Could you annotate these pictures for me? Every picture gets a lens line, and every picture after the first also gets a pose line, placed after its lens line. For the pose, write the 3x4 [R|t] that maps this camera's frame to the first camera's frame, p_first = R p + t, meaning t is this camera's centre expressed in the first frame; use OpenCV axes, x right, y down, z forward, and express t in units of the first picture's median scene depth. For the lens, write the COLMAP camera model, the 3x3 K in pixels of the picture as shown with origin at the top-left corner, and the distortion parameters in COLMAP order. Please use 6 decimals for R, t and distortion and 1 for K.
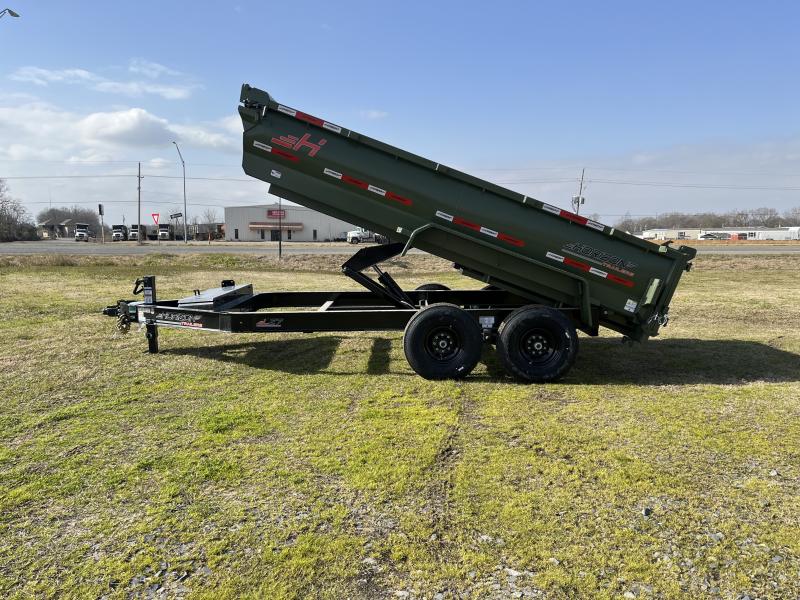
lens RADIAL K [[607.8, 0, 406.7], [0, 607.8, 303.1], [0, 0, 1]] dist [0.084366, -0.108045]
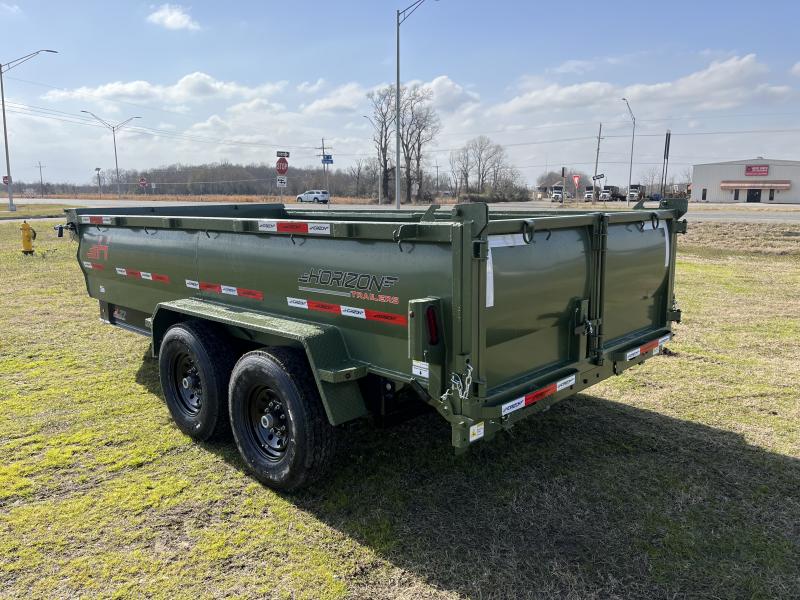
lens RADIAL K [[607.8, 0, 407.8], [0, 607.8, 290.3], [0, 0, 1]] dist [0.084366, -0.108045]
pose [[0.728565, 0.107443, -0.676497, 0.677062], [-0.078003, 0.994211, 0.073897, -0.100666], [0.680521, -0.001070, 0.732728, 0.675488]]
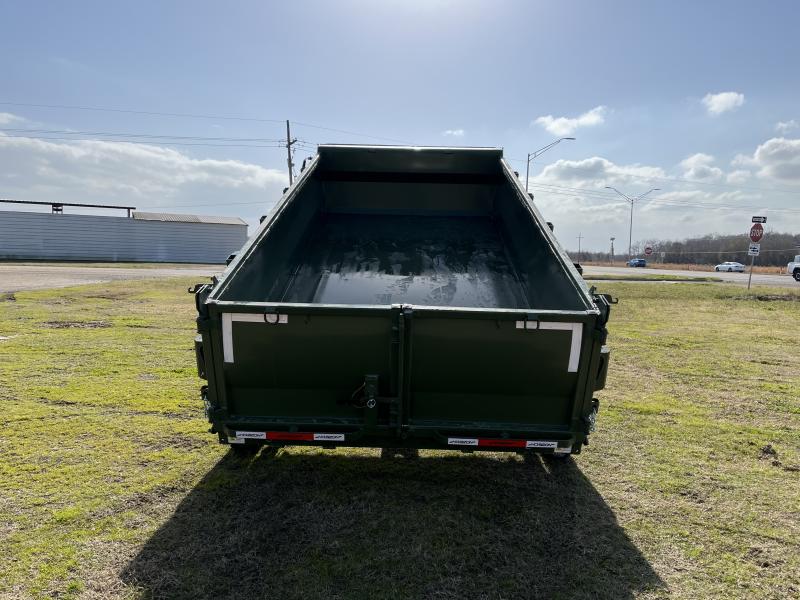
lens RADIAL K [[607.8, 0, 398.0], [0, 607.8, 297.3], [0, 0, 1]] dist [0.084366, -0.108045]
pose [[-0.010613, 0.068184, -0.997616, 1.024478], [-0.139331, 0.987839, 0.068998, -0.146804], [0.990189, 0.139731, -0.000984, 1.191815]]
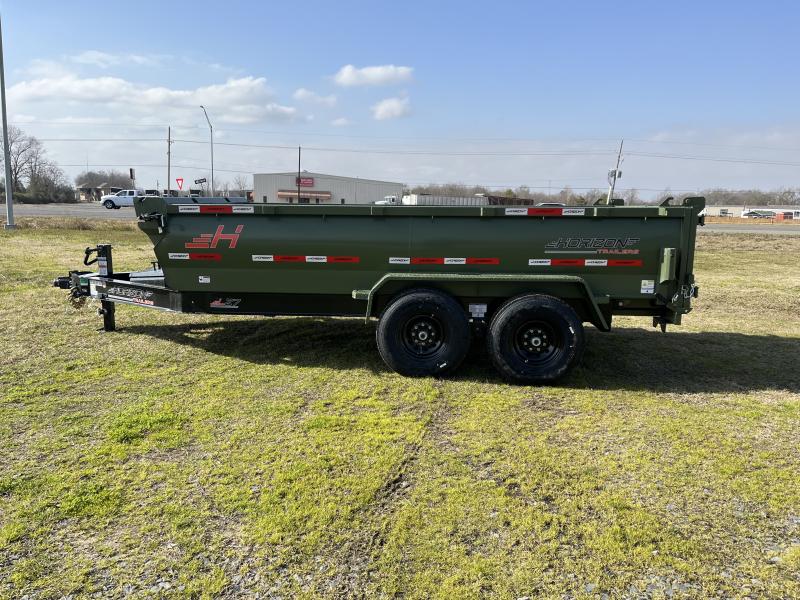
lens RADIAL K [[607.8, 0, 402.5], [0, 607.8, 307.8], [0, 0, 1]] dist [0.084366, -0.108045]
pose [[0.998087, 0.031742, -0.053051, 0.075276], [-0.028820, 0.998073, 0.054953, -0.017059], [0.054693, -0.053319, 0.997079, 0.156507]]
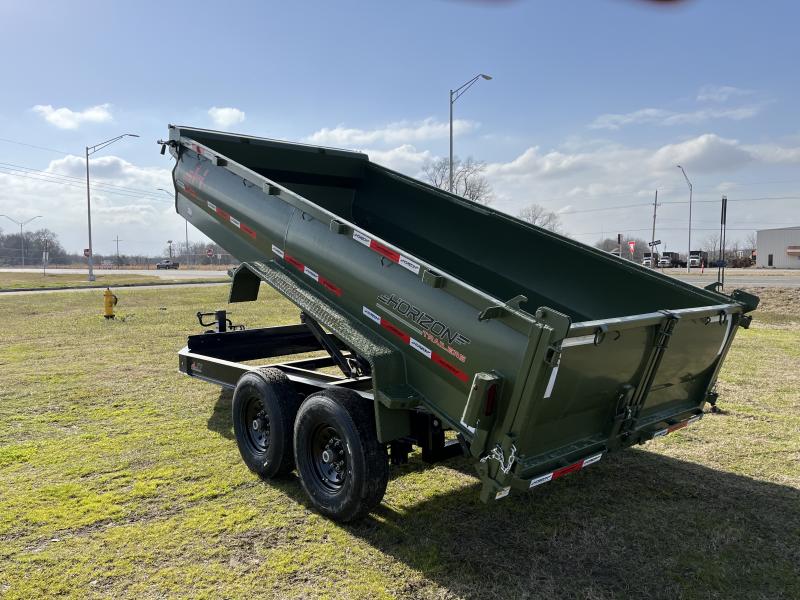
lens RADIAL K [[607.8, 0, 406.8], [0, 607.8, 294.4], [0, 0, 1]] dist [0.084366, -0.108045]
pose [[0.664235, 0.034174, -0.746743, 0.731866], [-0.076883, 0.996780, -0.022772, -0.086658], [0.743560, 0.072538, 0.664723, 0.630964]]
